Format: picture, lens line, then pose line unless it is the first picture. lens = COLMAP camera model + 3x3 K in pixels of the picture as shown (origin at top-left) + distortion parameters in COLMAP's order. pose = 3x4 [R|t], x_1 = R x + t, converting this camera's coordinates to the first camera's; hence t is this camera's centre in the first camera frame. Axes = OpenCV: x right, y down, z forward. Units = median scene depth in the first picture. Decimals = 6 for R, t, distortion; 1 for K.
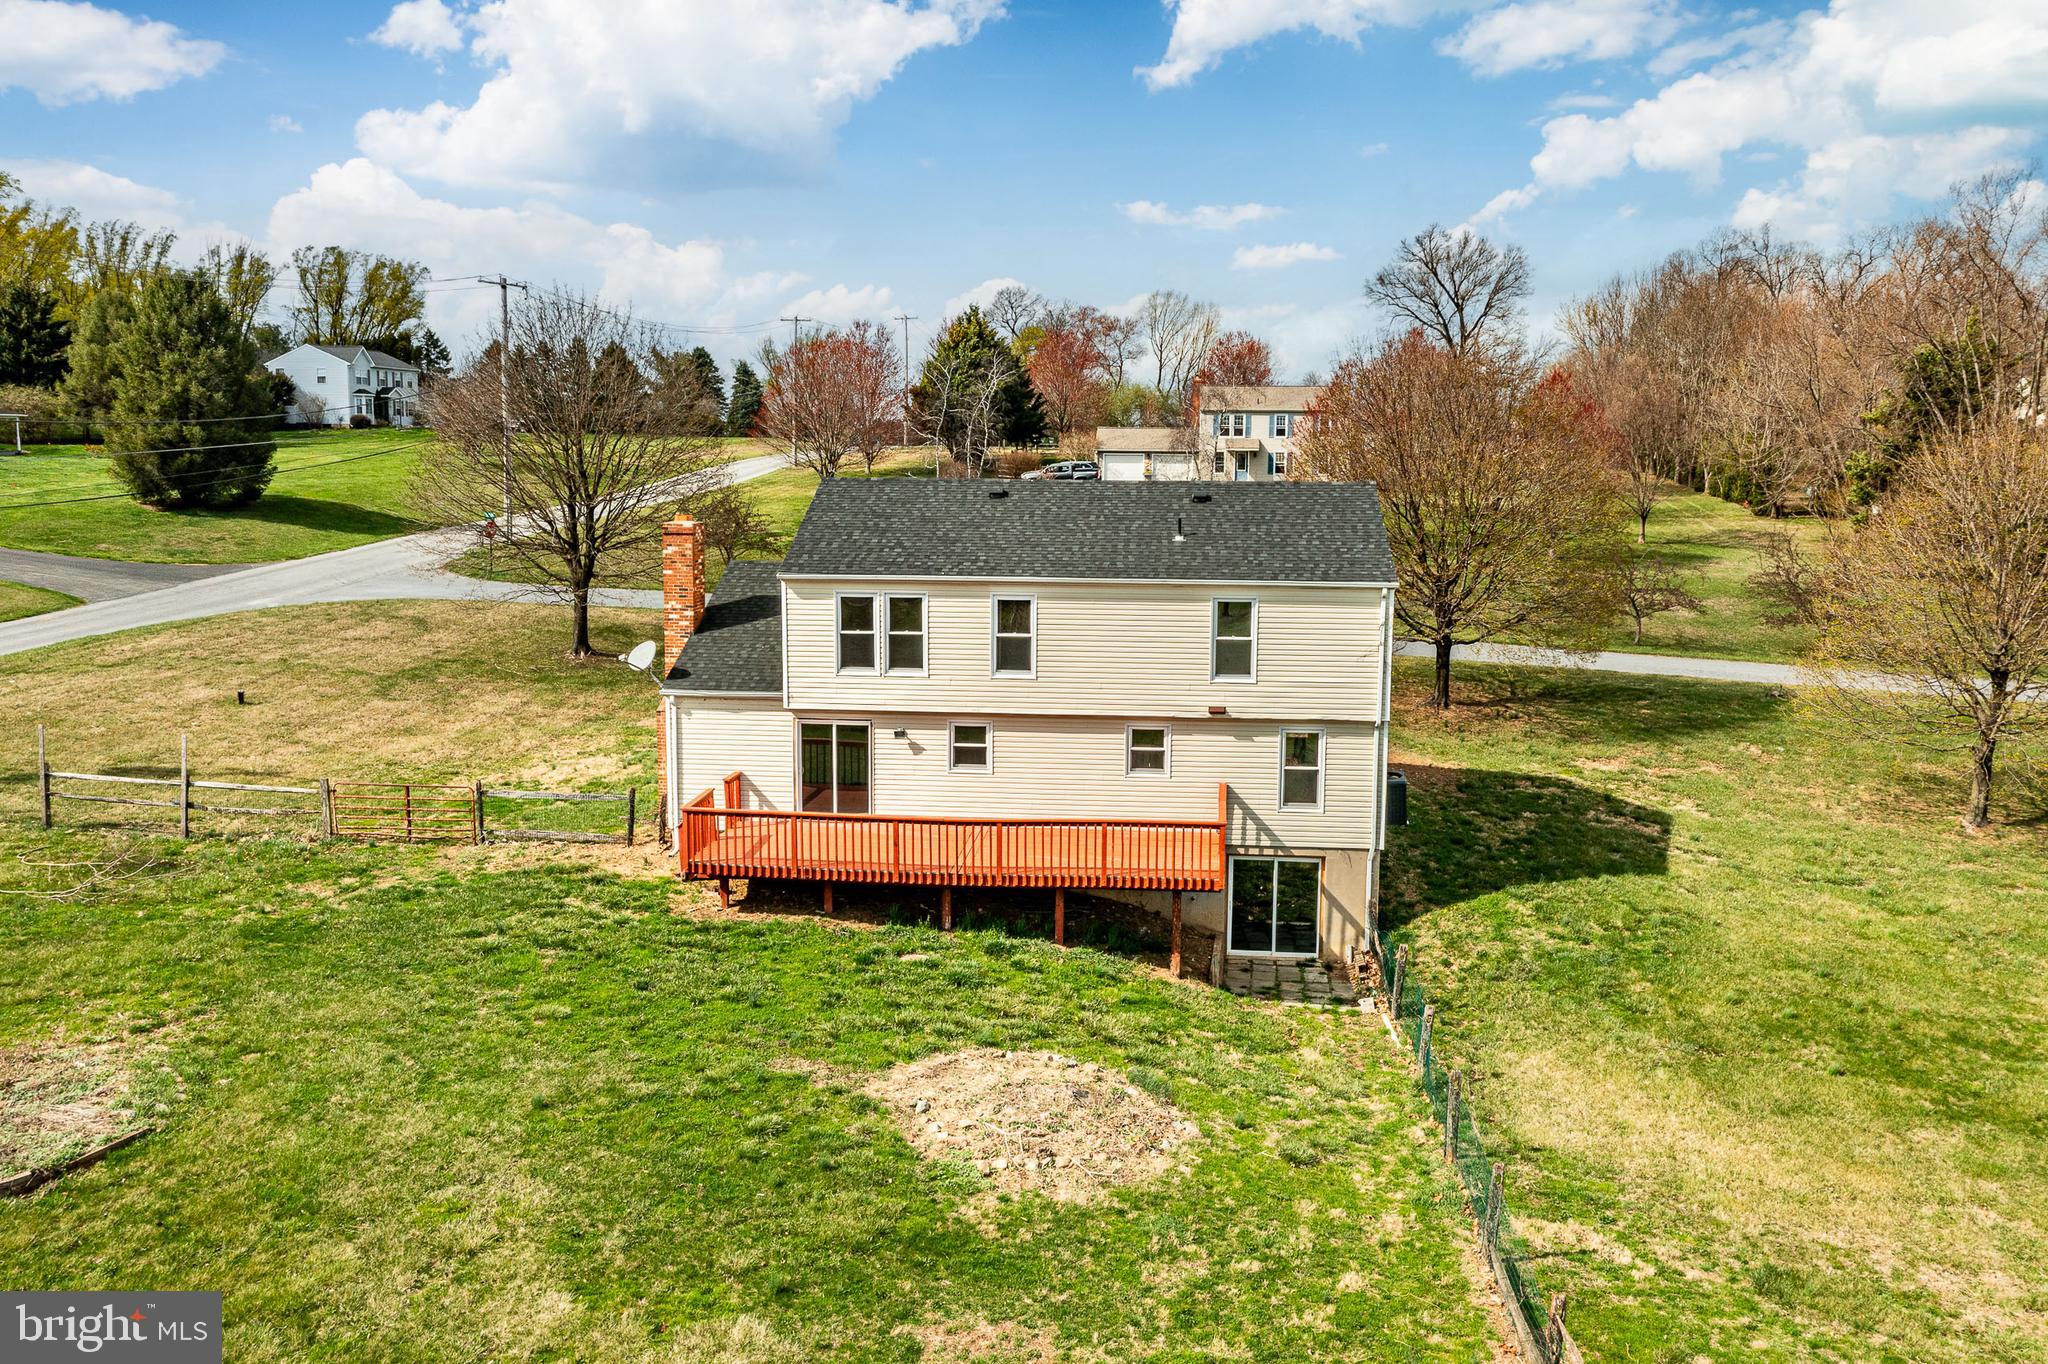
lens RADIAL K [[1696.0, 0, 1039.9], [0, 1696.0, 678.7], [0, 0, 1]] dist [0.001912, -0.003955]
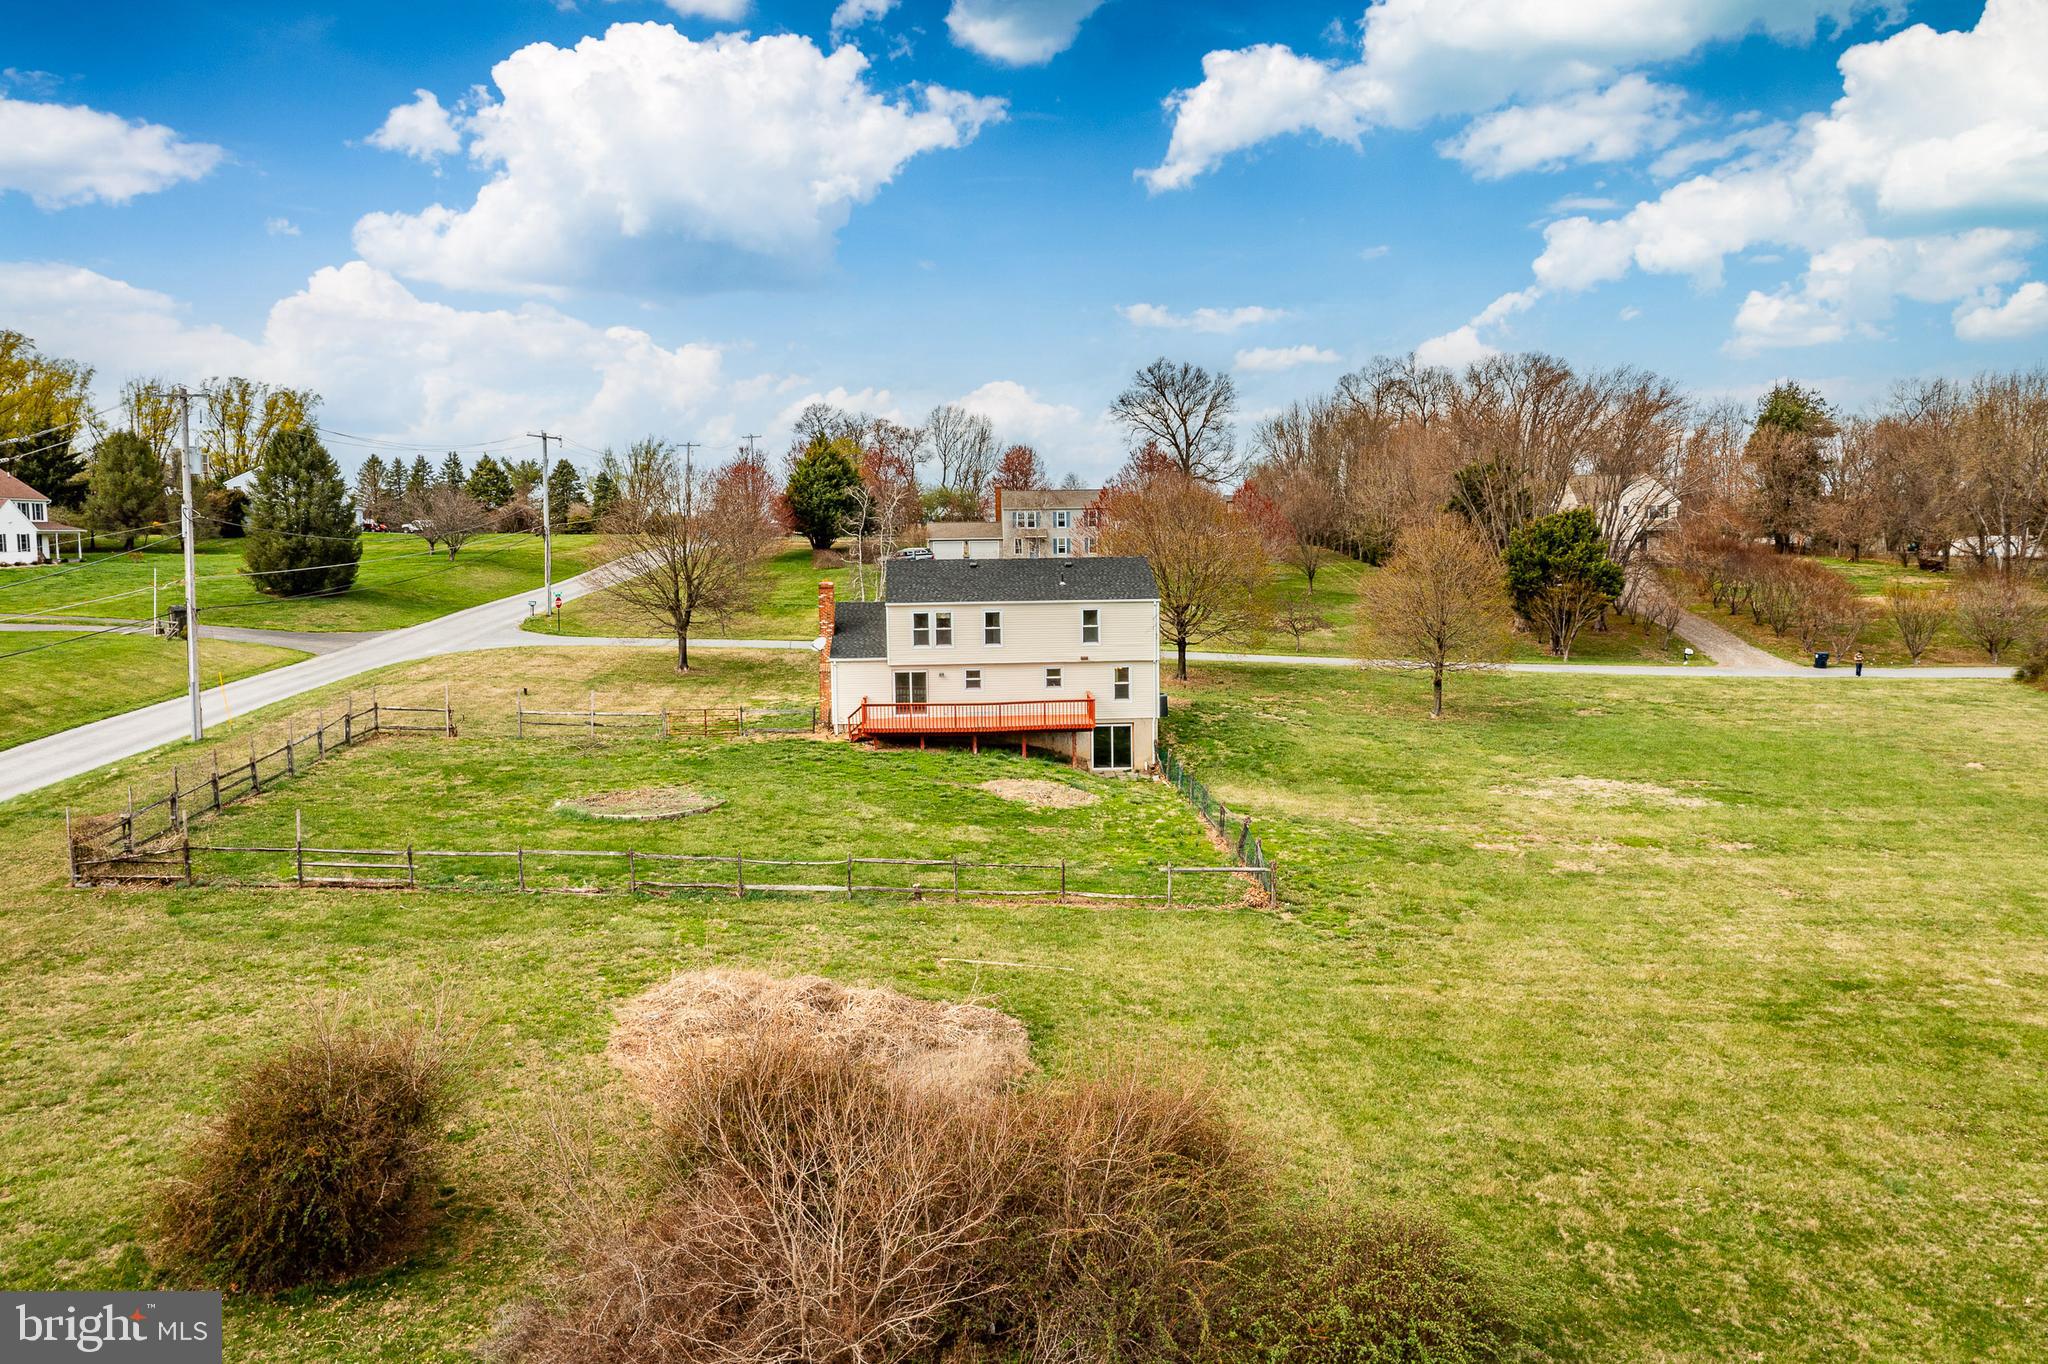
lens RADIAL K [[1696.0, 0, 1017.2], [0, 1696.0, 684.8], [0, 0, 1]] dist [0.001912, -0.003955]
pose [[0.990162, -0.033343, 0.135894, -0.136169], [0.039424, 0.998327, -0.042306, 0.068126], [-0.134256, 0.047248, 0.989820, -0.568862]]
